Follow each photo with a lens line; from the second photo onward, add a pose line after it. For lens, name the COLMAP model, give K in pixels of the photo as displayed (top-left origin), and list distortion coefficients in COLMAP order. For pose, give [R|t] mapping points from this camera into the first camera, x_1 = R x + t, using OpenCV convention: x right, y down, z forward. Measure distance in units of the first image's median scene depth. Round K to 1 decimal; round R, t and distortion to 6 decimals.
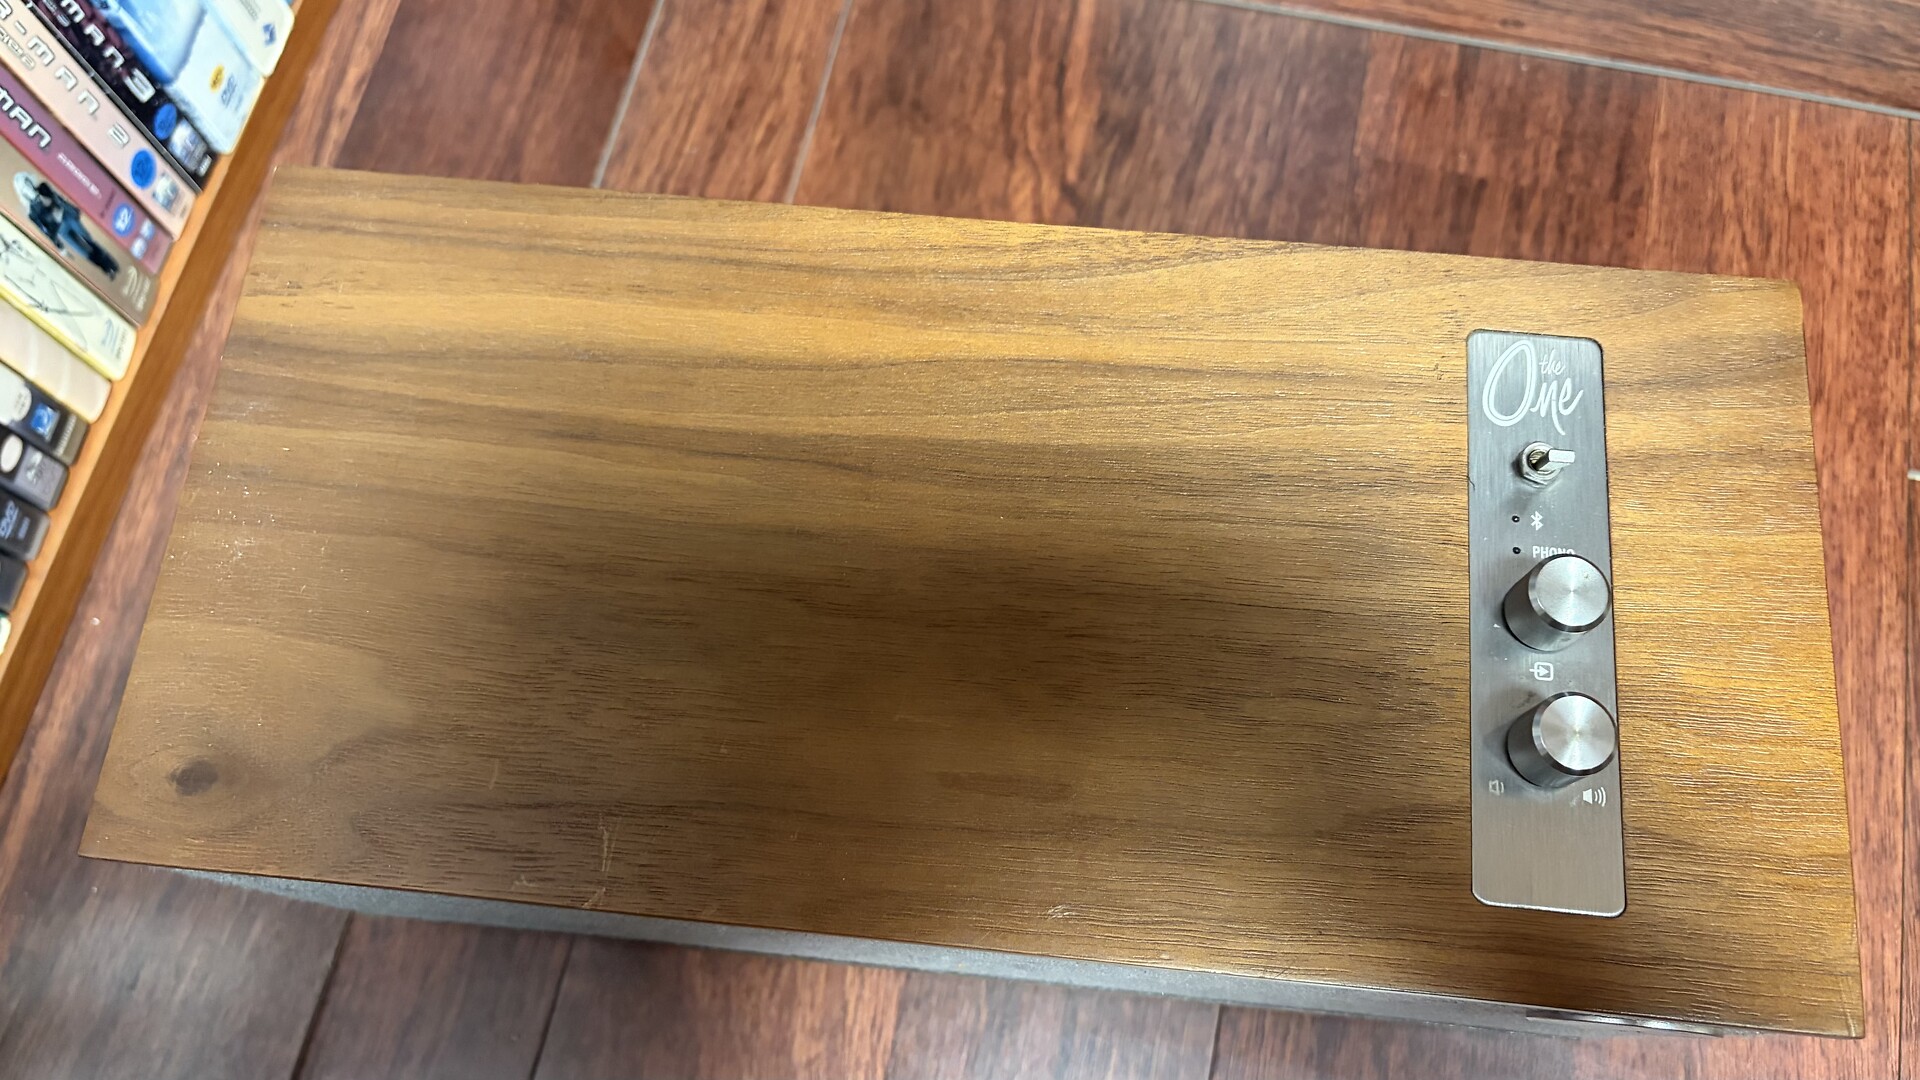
lens RADIAL K [[1474.4, 0, 960.0], [0, 1474.4, 540.0], [0, 0, 1]] dist [-0.004267, -0.013966]
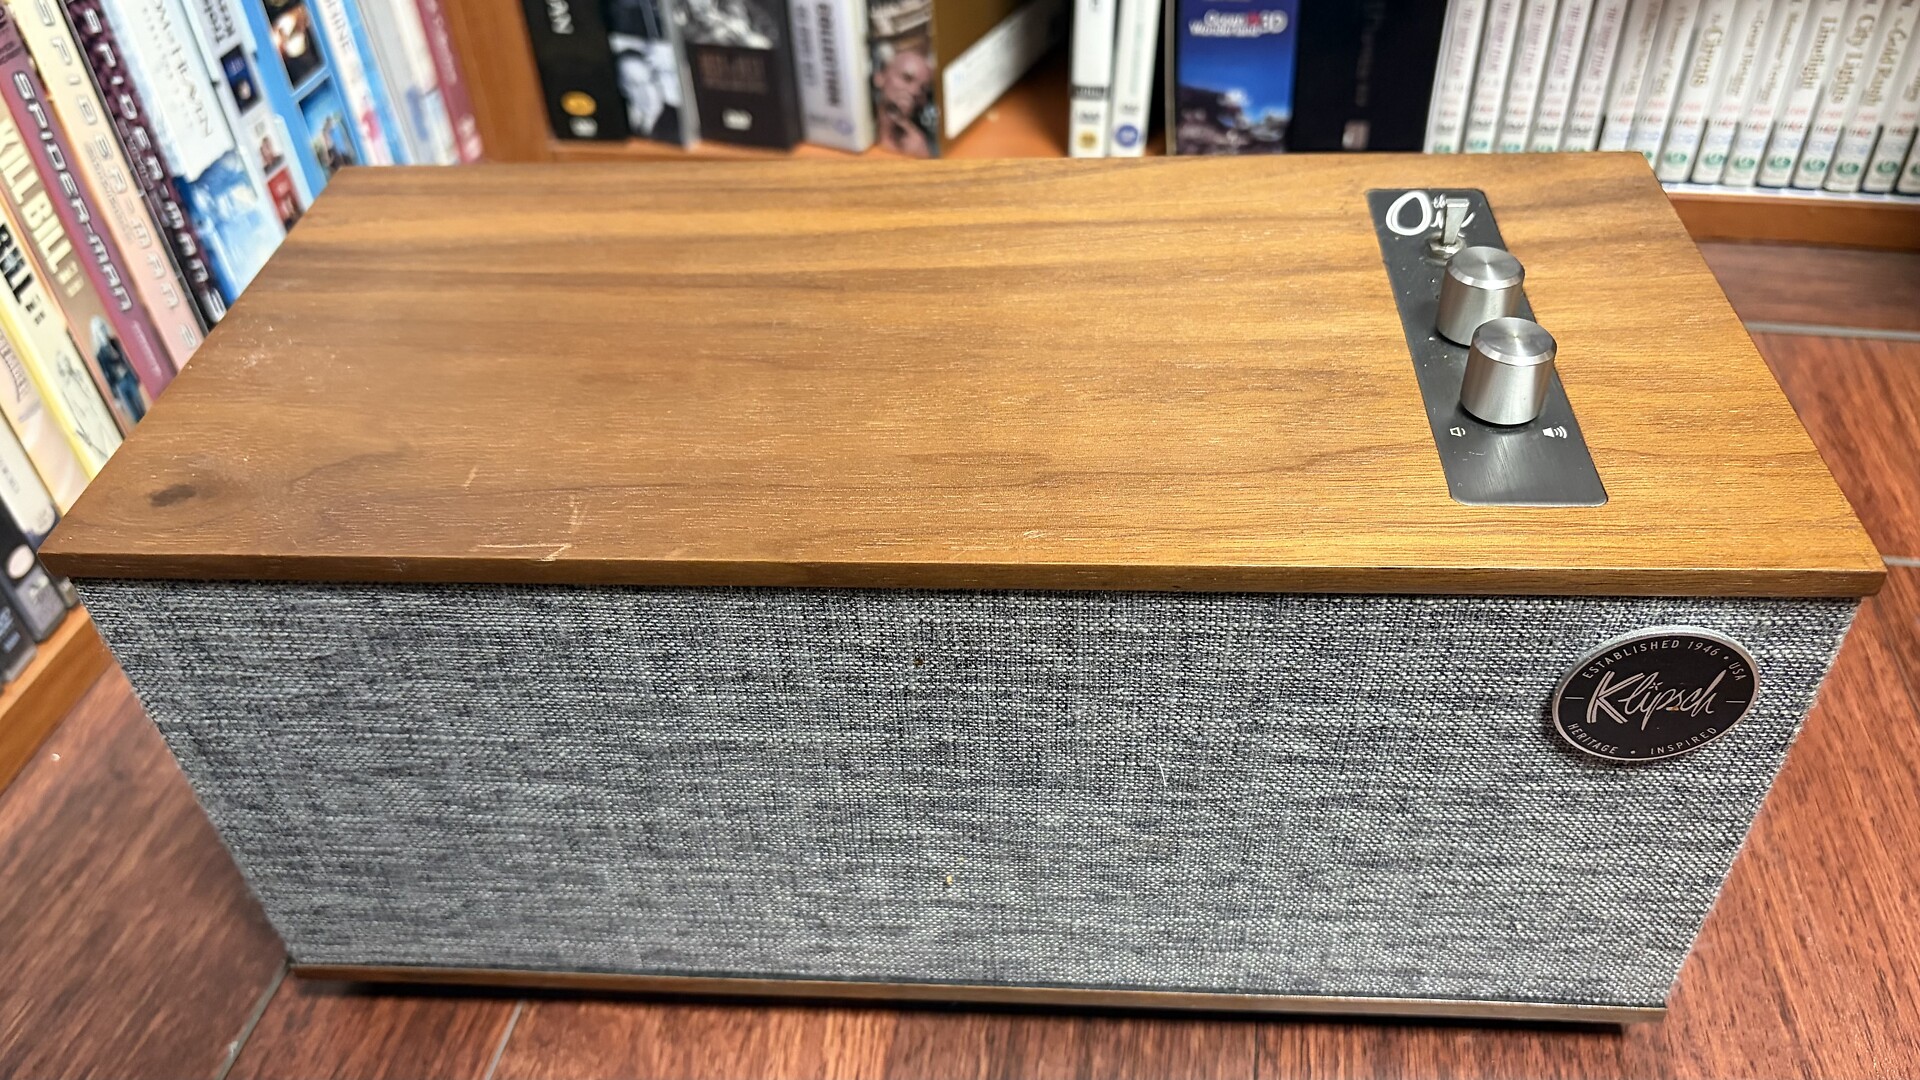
lens RADIAL K [[1474.4, 0, 960.0], [0, 1474.4, 540.0], [0, 0, 1]] dist [-0.004267, -0.013966]
pose [[0.999143, -0.039200, 0.013278, 0.003578], [0.040693, 0.871937, -0.487924, 0.624922], [0.007549, 0.488046, 0.872785, 0.125869]]
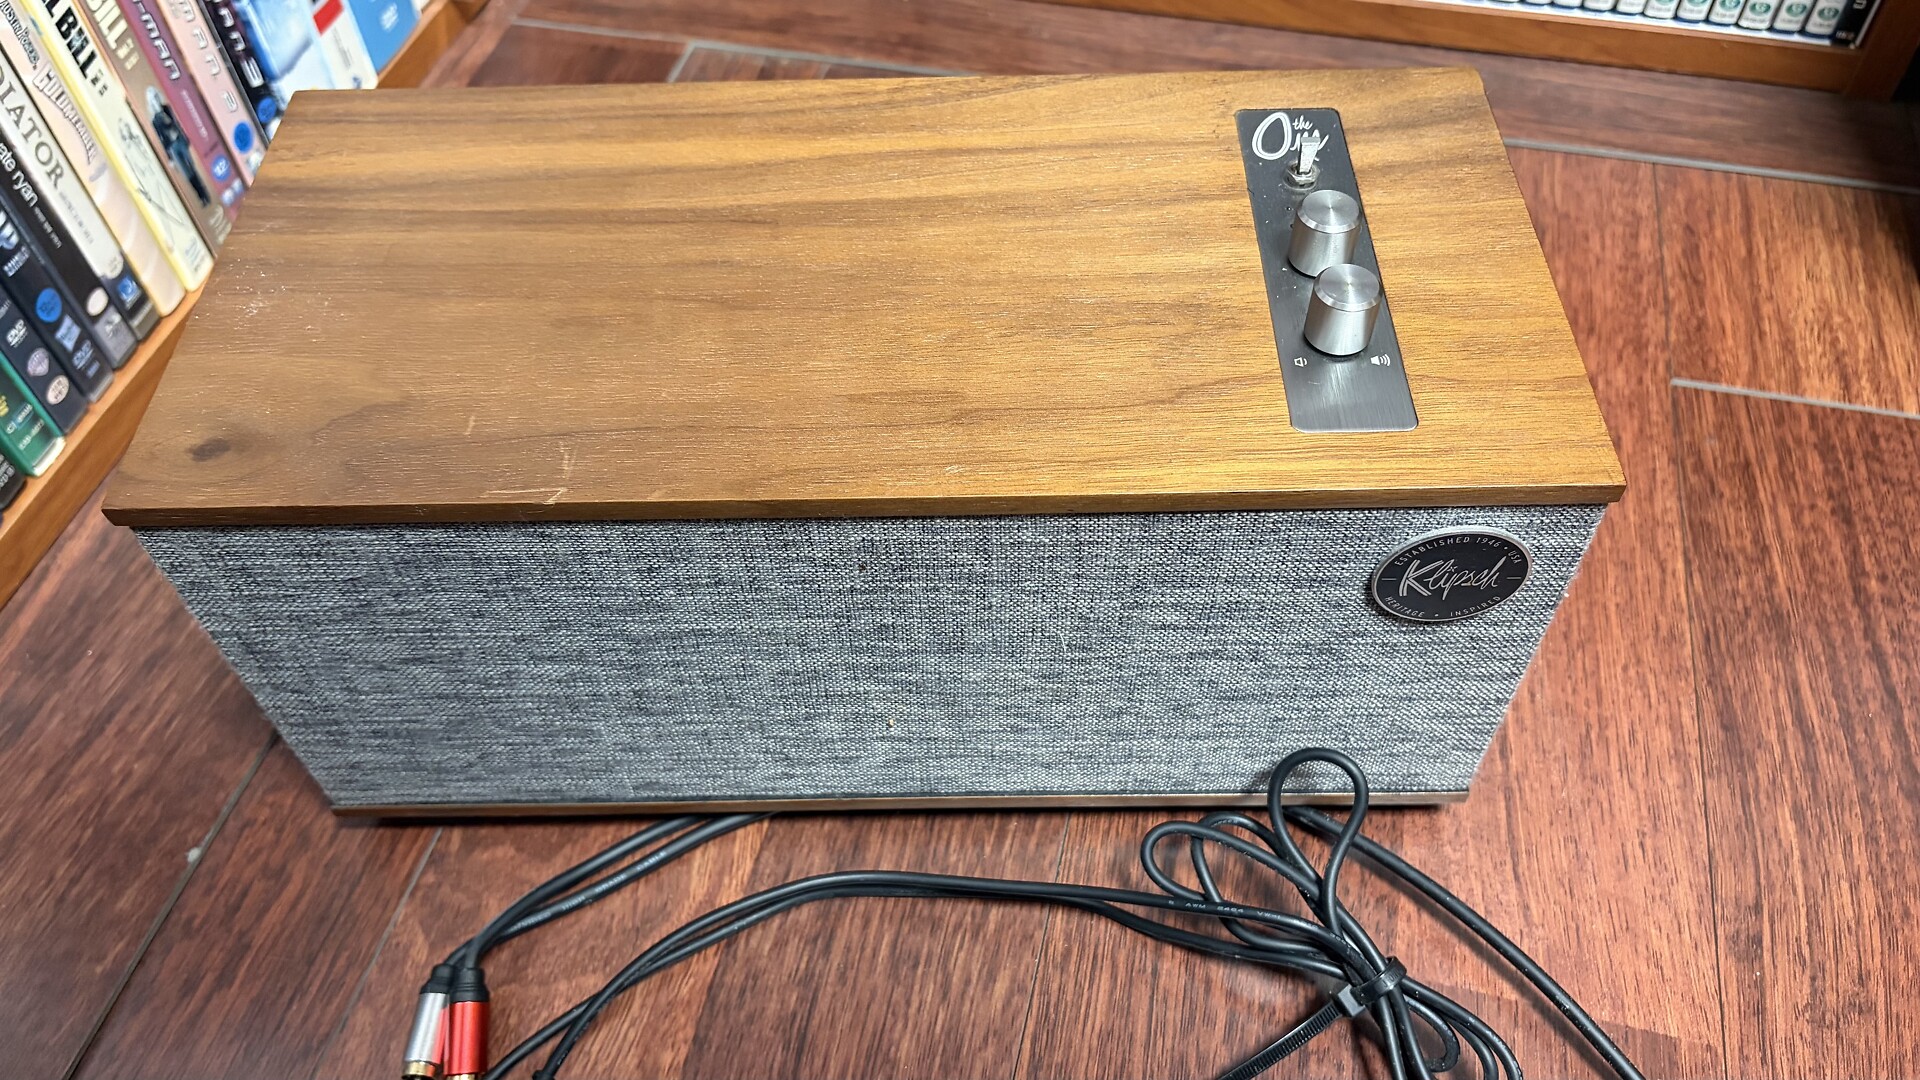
lens RADIAL K [[1451.0, 0, 969.0], [0, 1451.0, 533.7], [0, 0, 1]] dist [0.049671, -0.186290]
pose [[0.994536, -0.079661, 0.067473, -0.004120], [0.097257, 0.941895, -0.321519, 0.581408], [-0.037941, 0.326325, 0.944496, -0.077391]]
